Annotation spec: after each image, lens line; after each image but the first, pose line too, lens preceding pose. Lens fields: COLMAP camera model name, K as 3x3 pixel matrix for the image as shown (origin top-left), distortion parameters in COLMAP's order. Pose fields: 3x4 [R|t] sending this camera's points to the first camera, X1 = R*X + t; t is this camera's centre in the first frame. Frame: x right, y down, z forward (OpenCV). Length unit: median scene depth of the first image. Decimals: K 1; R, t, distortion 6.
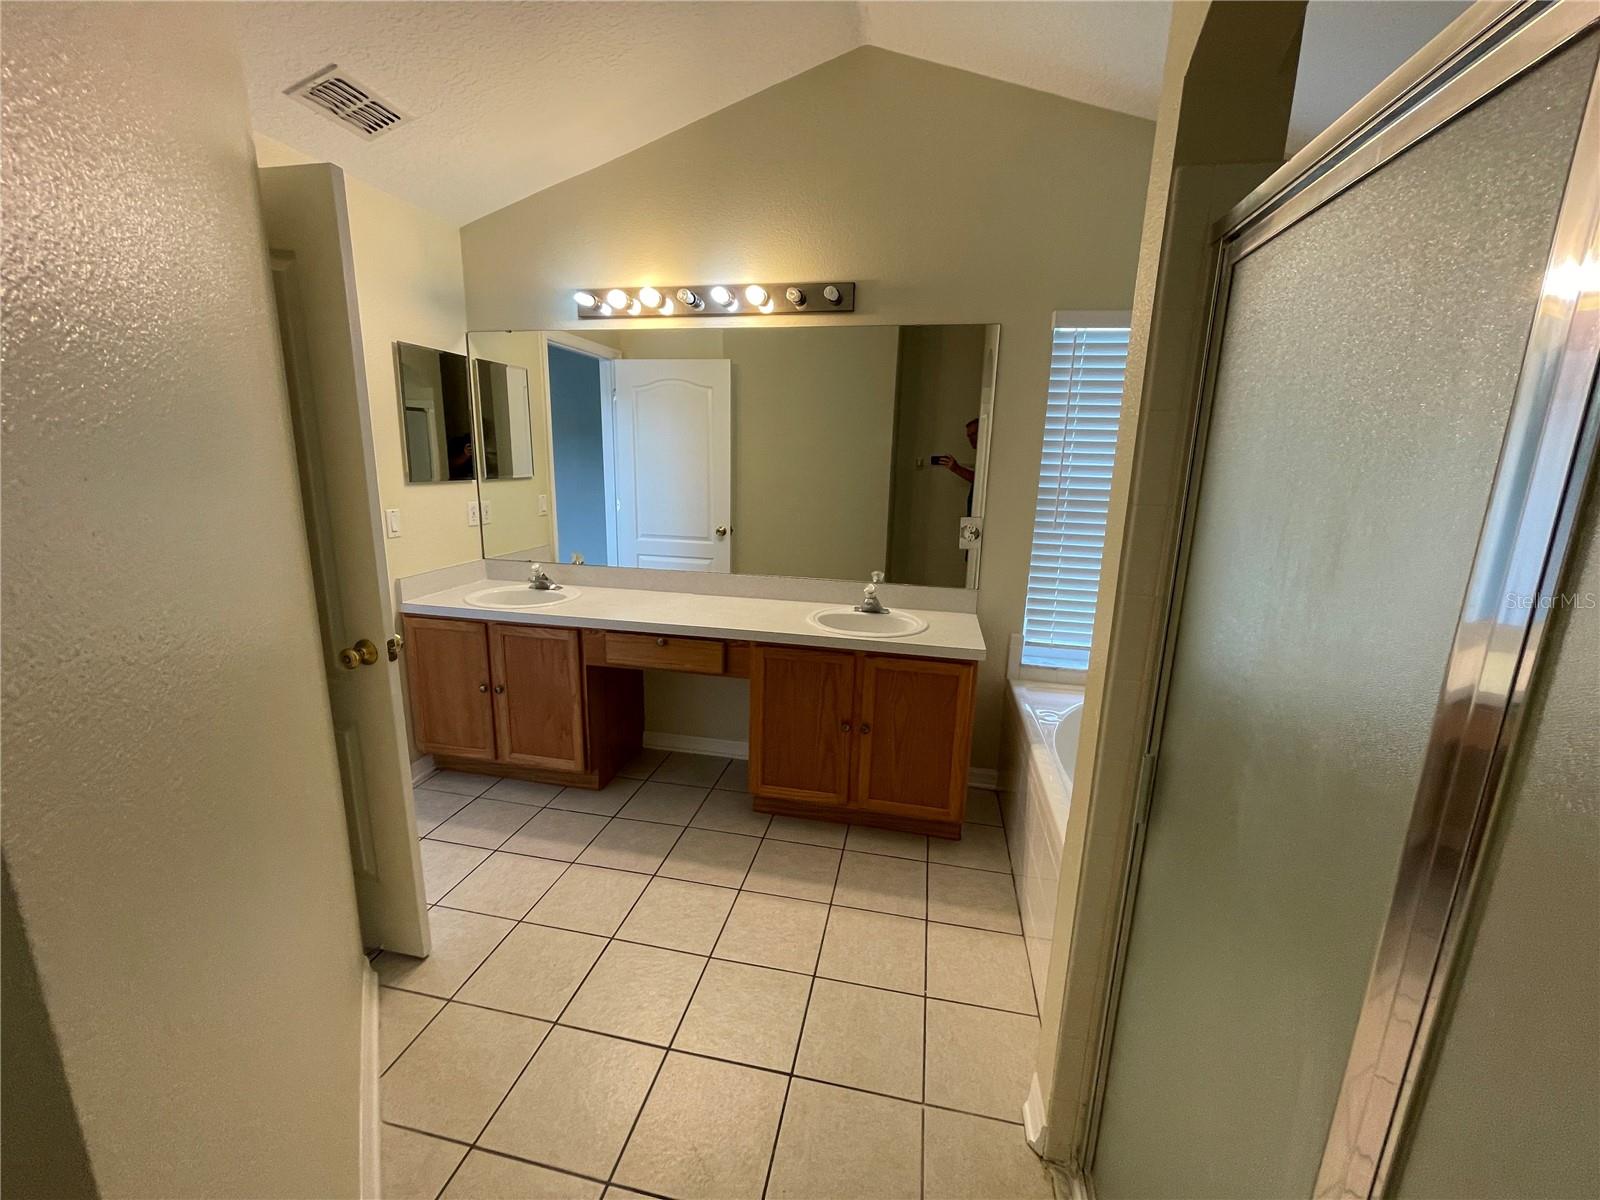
lens RADIAL K [[652.0, 0, 795.7], [0, 652.0, 600.6], [0, 0, 1]] dist [-0.001153, 0.000320]
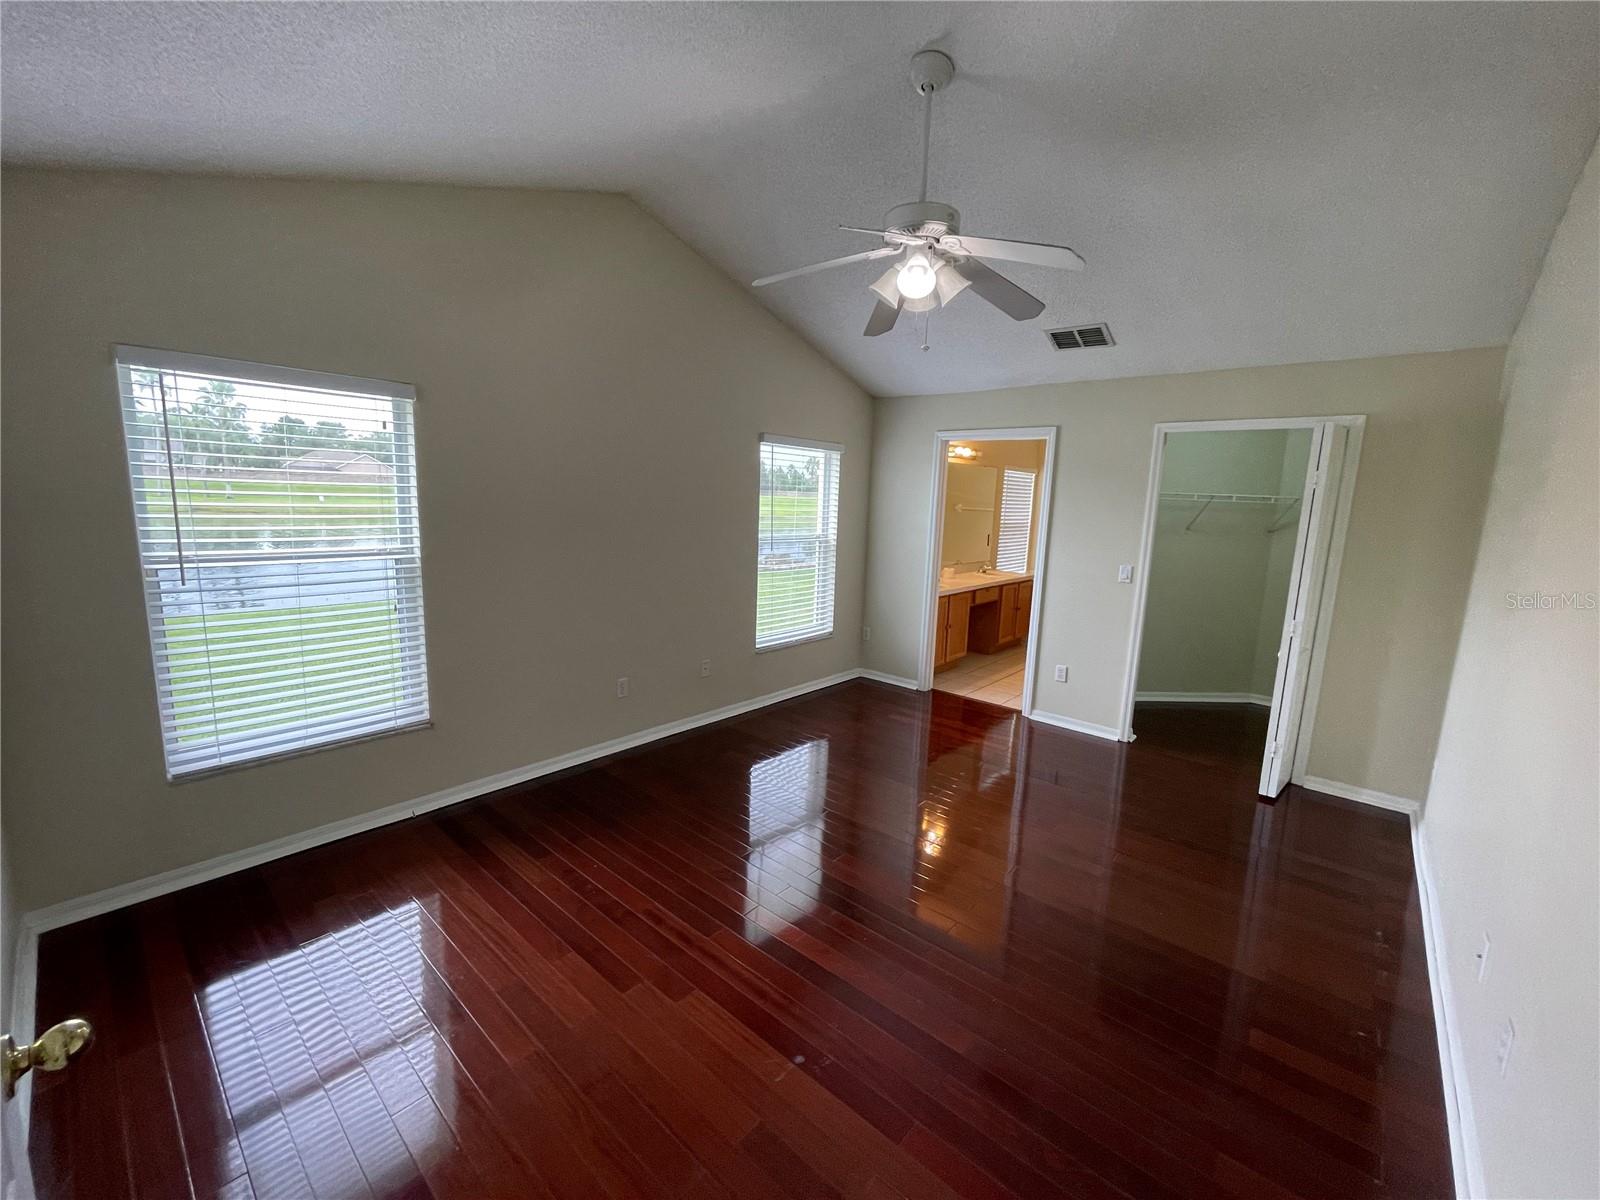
lens RADIAL K [[652.0, 0, 800.5], [0, 652.0, 598.2], [0, 0, 1]] dist [-0.001153, 0.000320]
pose [[0.485265, -0.142744, 0.862636, -2.539045], [0.166208, 0.983655, 0.069271, -0.186994], [-0.858424, 0.109762, 0.501059, 0.330889]]
